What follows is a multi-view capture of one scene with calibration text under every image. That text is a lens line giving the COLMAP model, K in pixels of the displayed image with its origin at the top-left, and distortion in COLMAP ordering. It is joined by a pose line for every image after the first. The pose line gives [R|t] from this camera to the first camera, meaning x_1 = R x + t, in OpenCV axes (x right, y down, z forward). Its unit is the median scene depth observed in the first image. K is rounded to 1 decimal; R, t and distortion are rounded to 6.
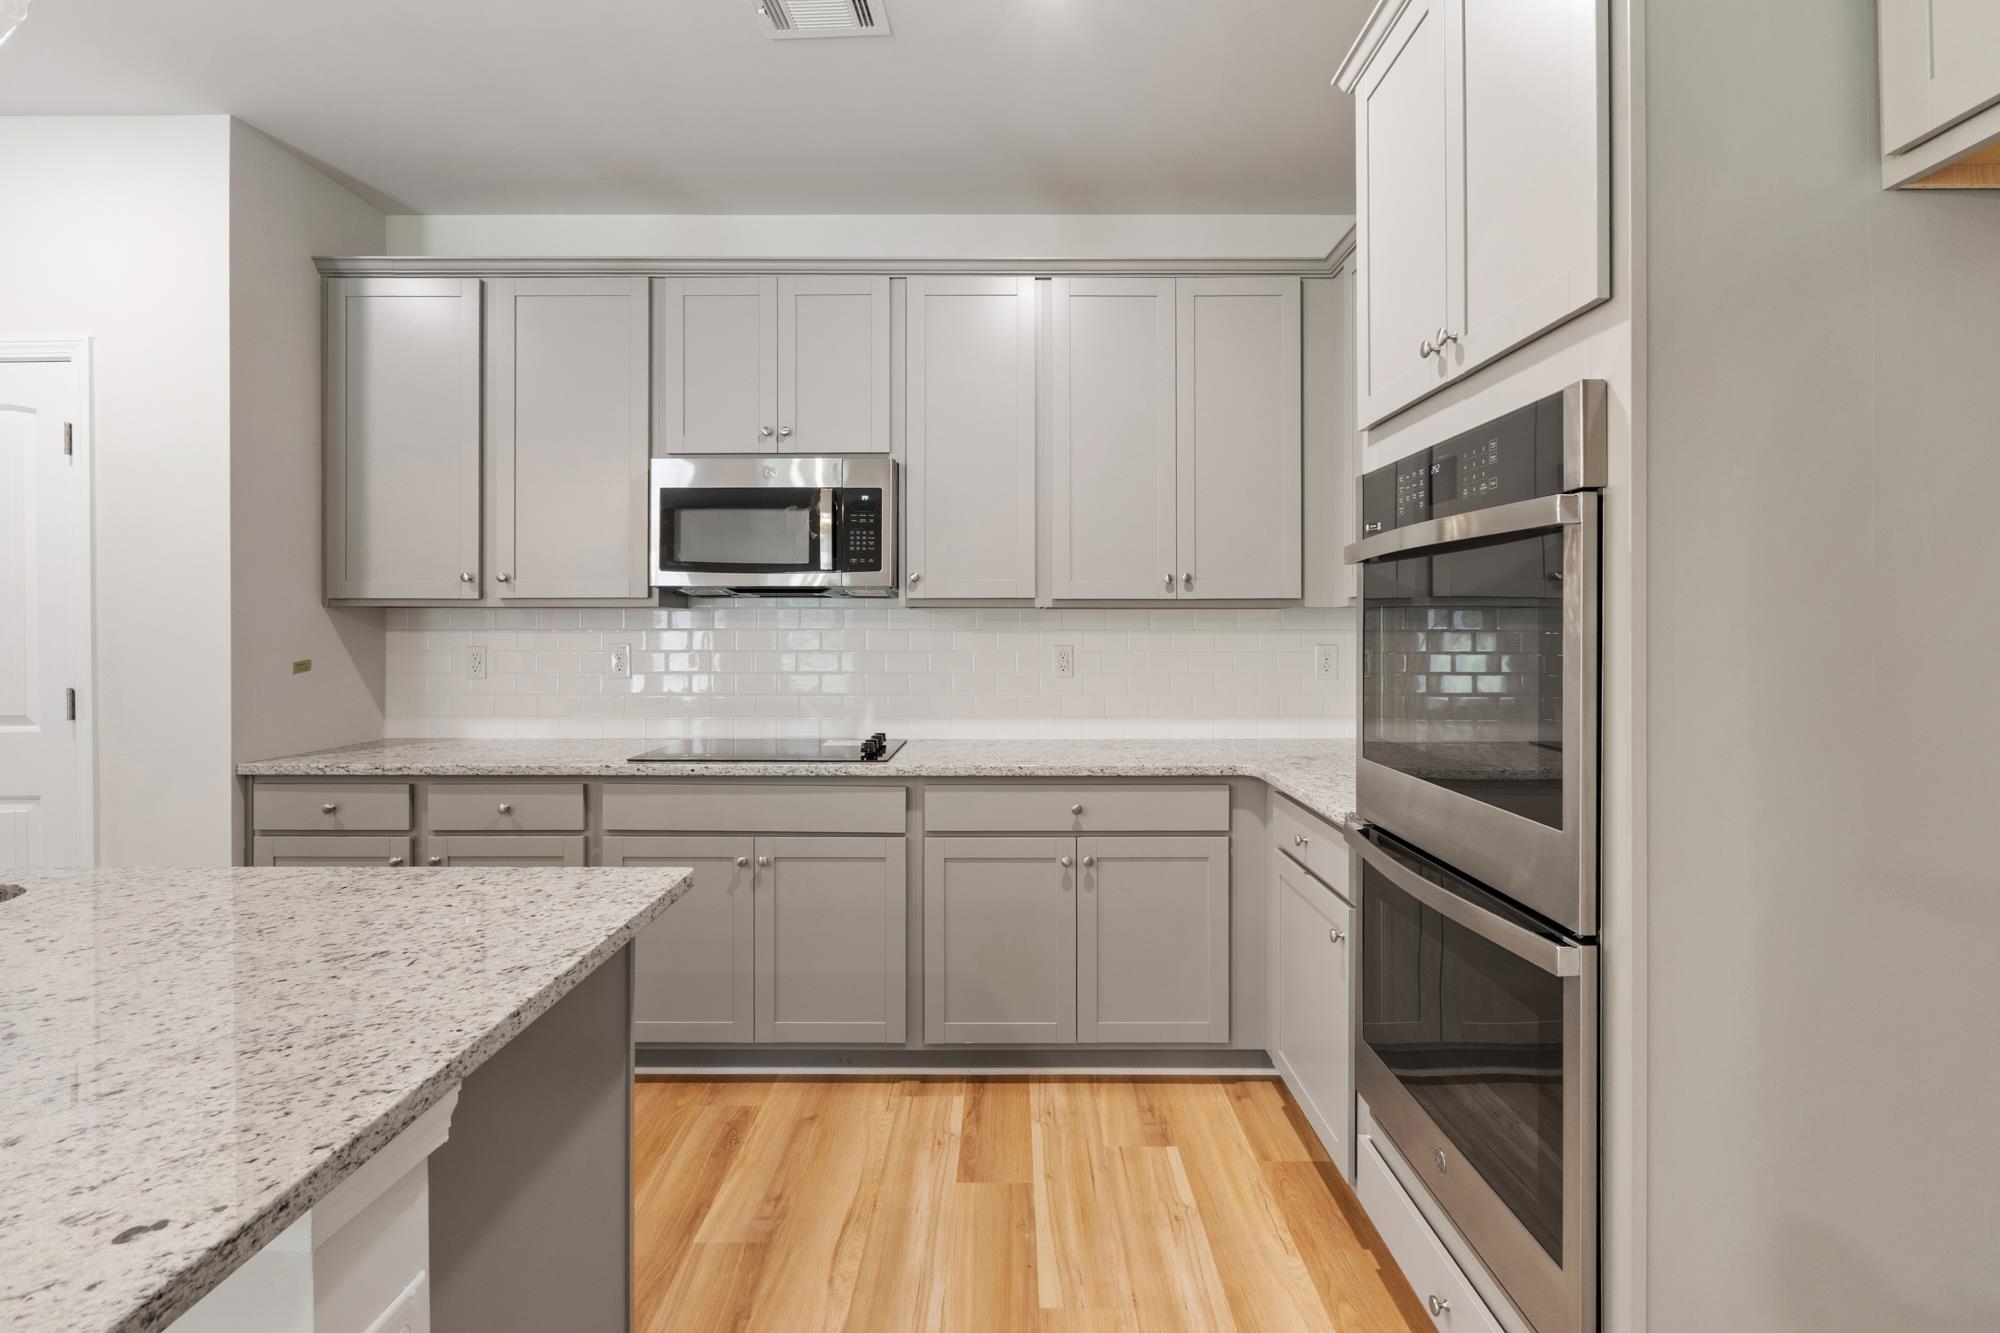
lens RADIAL K [[936.2, 0, 995.6], [0, 936.2, 627.1], [0, 0, 1]] dist [-0.005697, 0.000756]
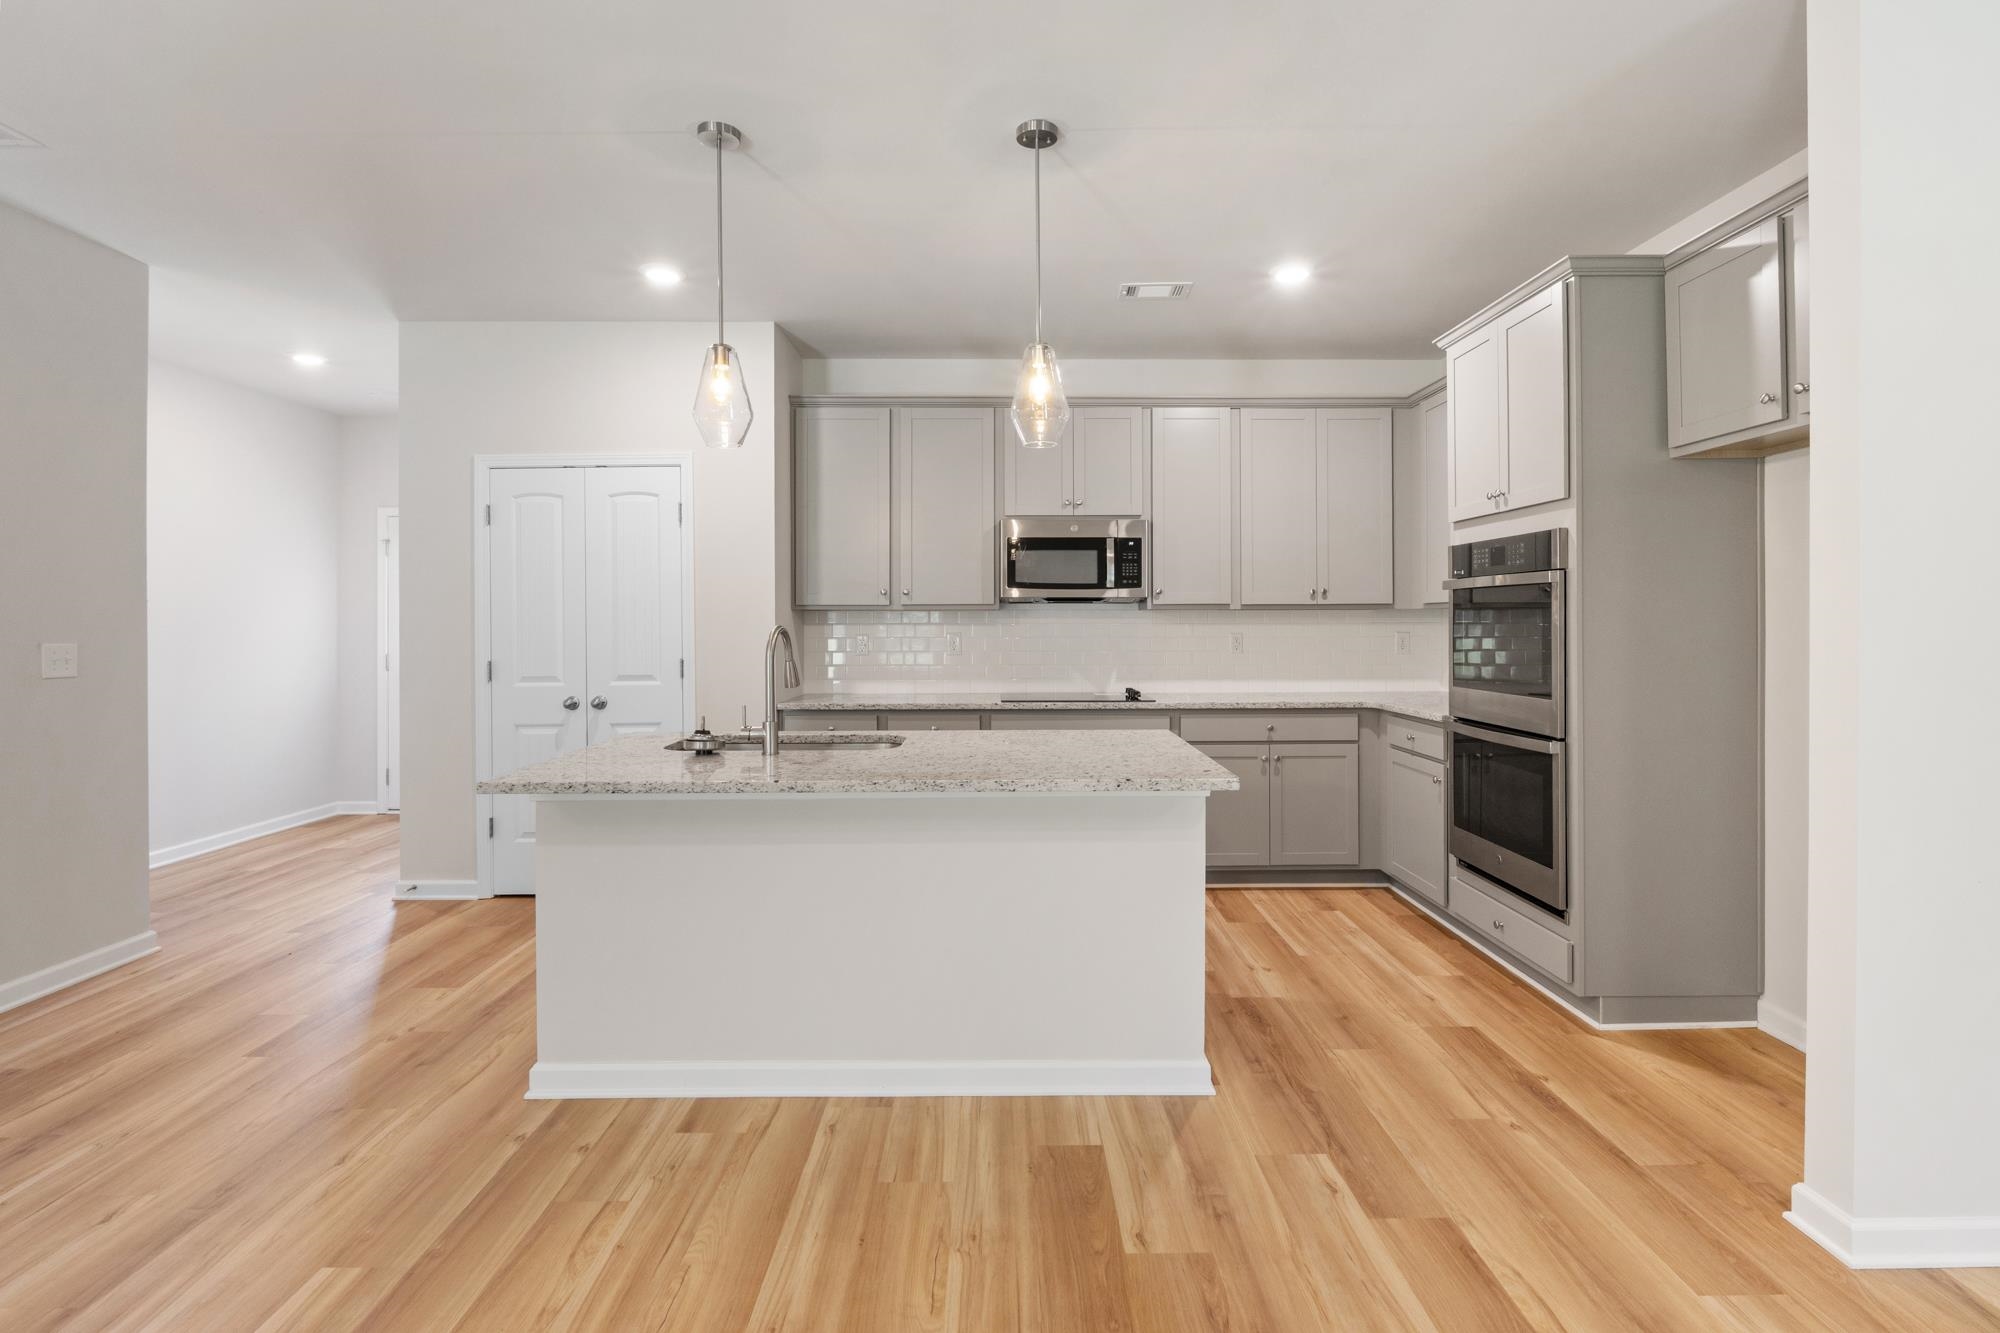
lens RADIAL K [[936.2, 0, 996.2], [0, 936.2, 617.8], [0, 0, 1]] dist [-0.005697, 0.000756]
pose [[0.999948, -0.002641, 0.009817, -0.429907], [0.002669, 0.999992, -0.002873, -0.003341], [-0.009809, 0.002899, 0.999948, -0.707184]]
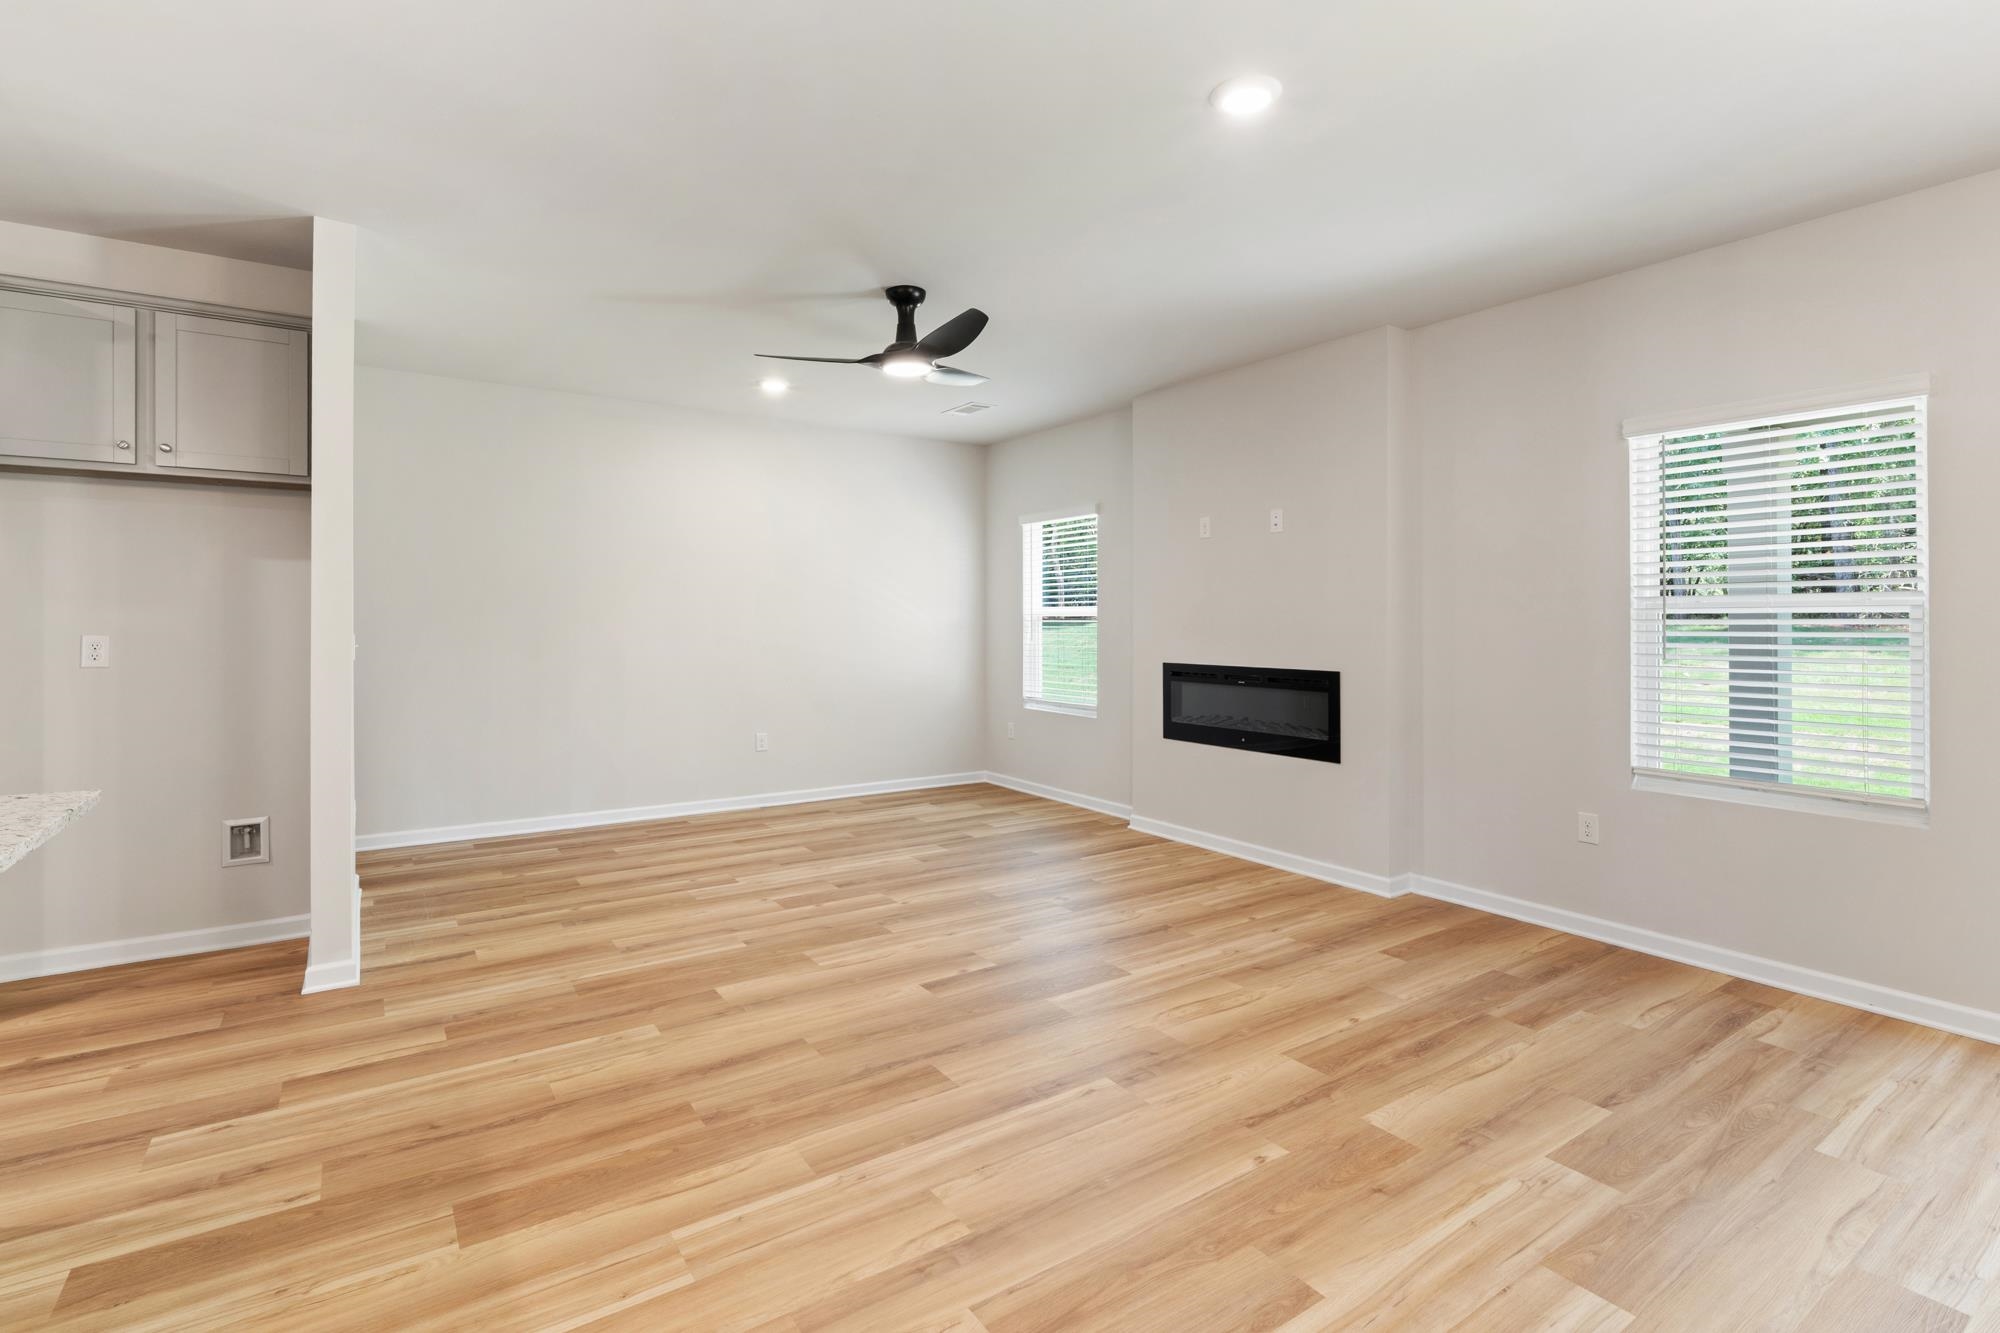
lens RADIAL K [[936.2, 0, 993.0], [0, 936.2, 625.3], [0, 0, 1]] dist [-0.005697, 0.000756]
pose [[-0.558269, -0.005853, 0.829640, -1.294766], [-0.005102, 0.999980, 0.003622, -0.001518], [-0.829644, -0.002211, -0.558288, -0.007307]]
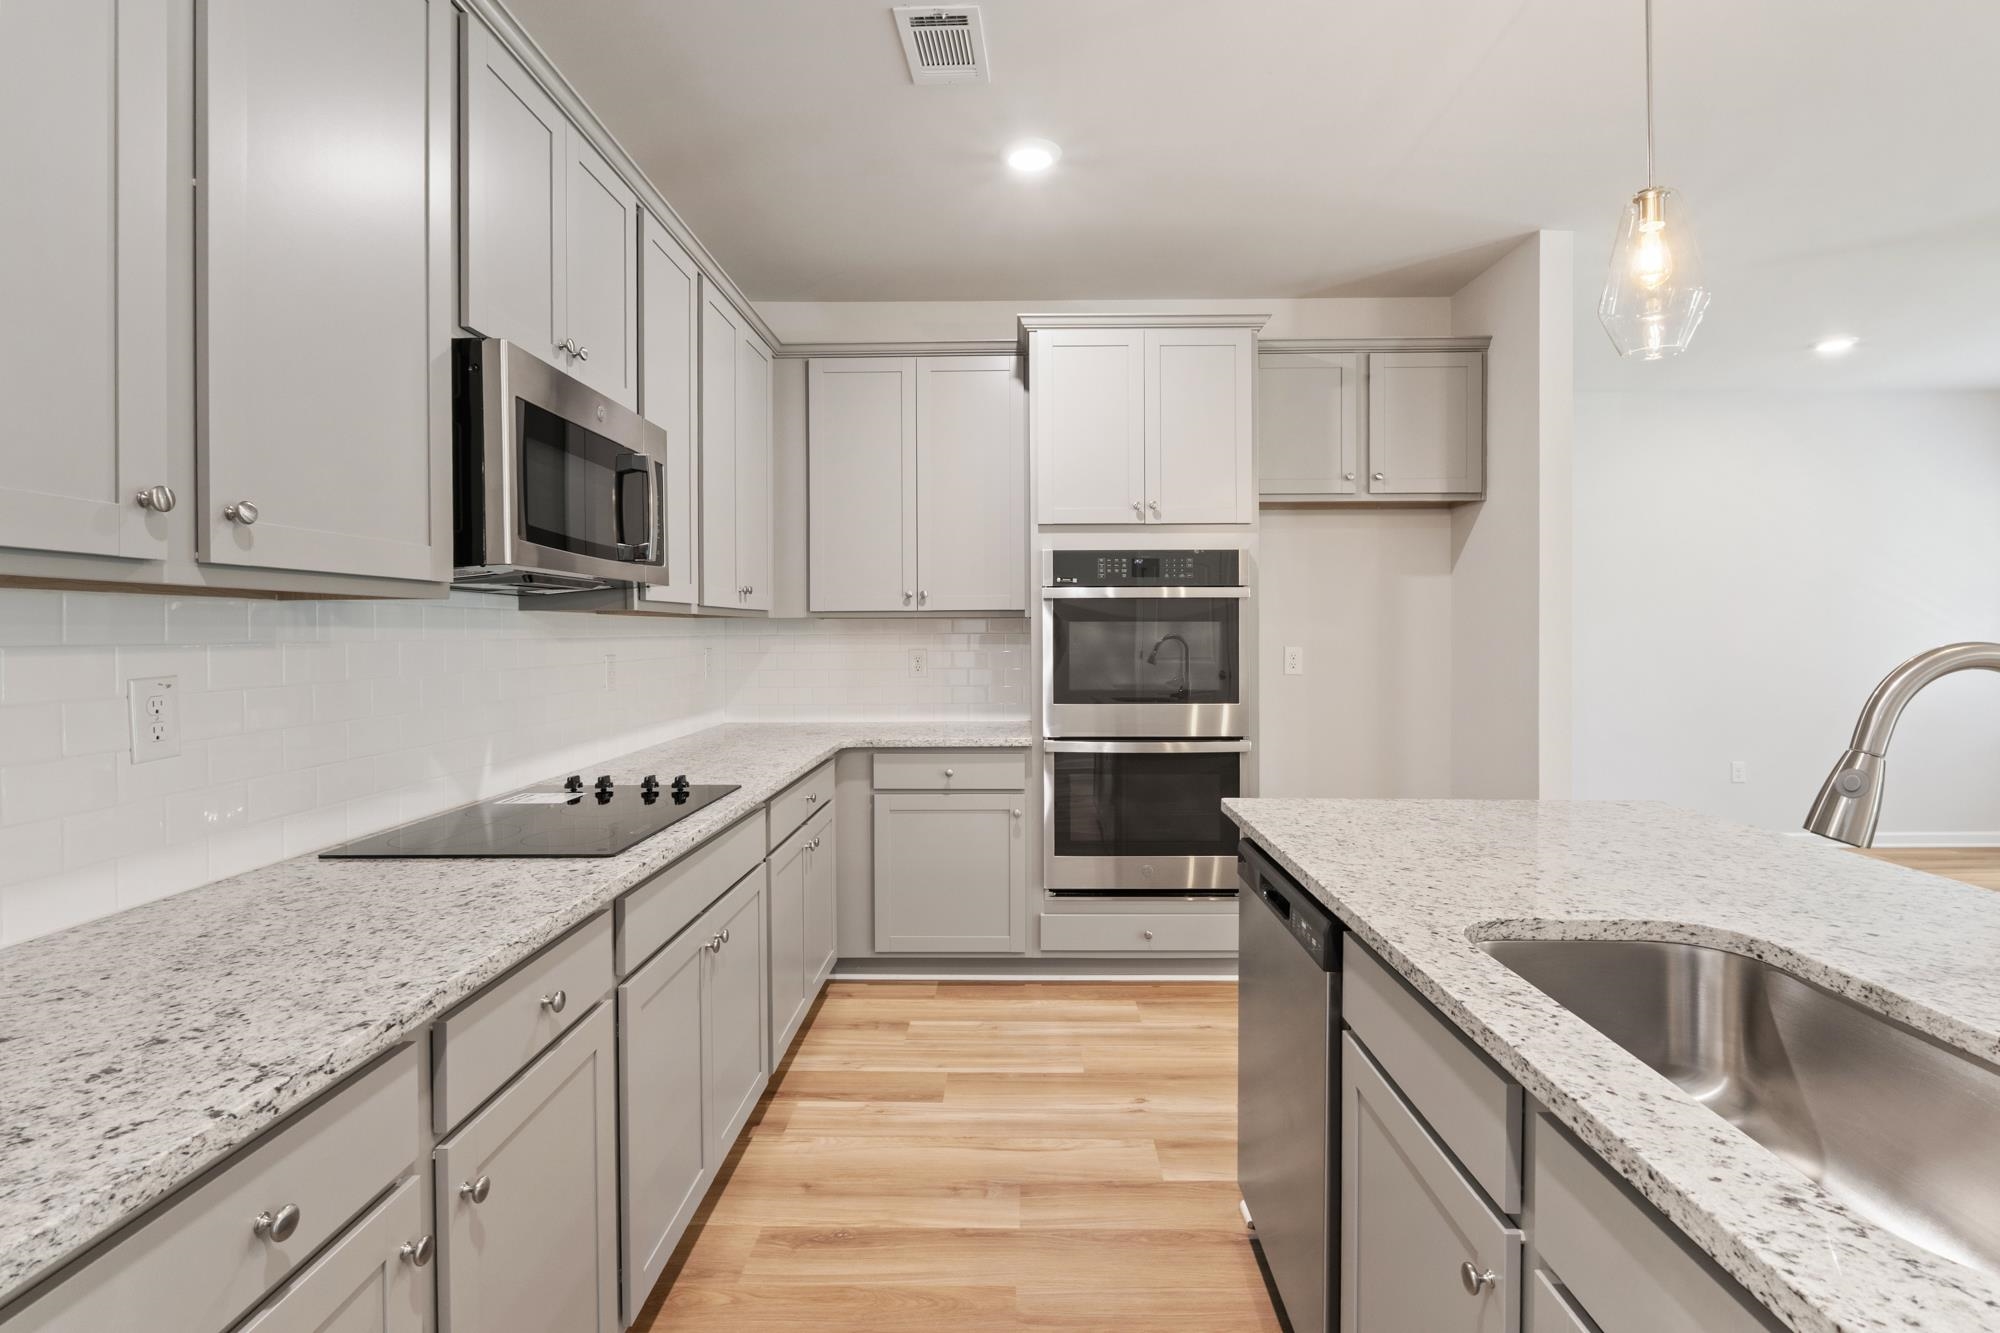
lens RADIAL K [[936.2, 0, 1006.1], [0, 936.2, 640.8], [0, 0, 1]] dist [-0.005697, 0.000756]
pose [[0.013556, -0.009555, 0.999862, -1.020954], [0.003027, 0.999950, 0.009514, -0.002340], [-0.999904, 0.002898, 0.013585, 0.752734]]
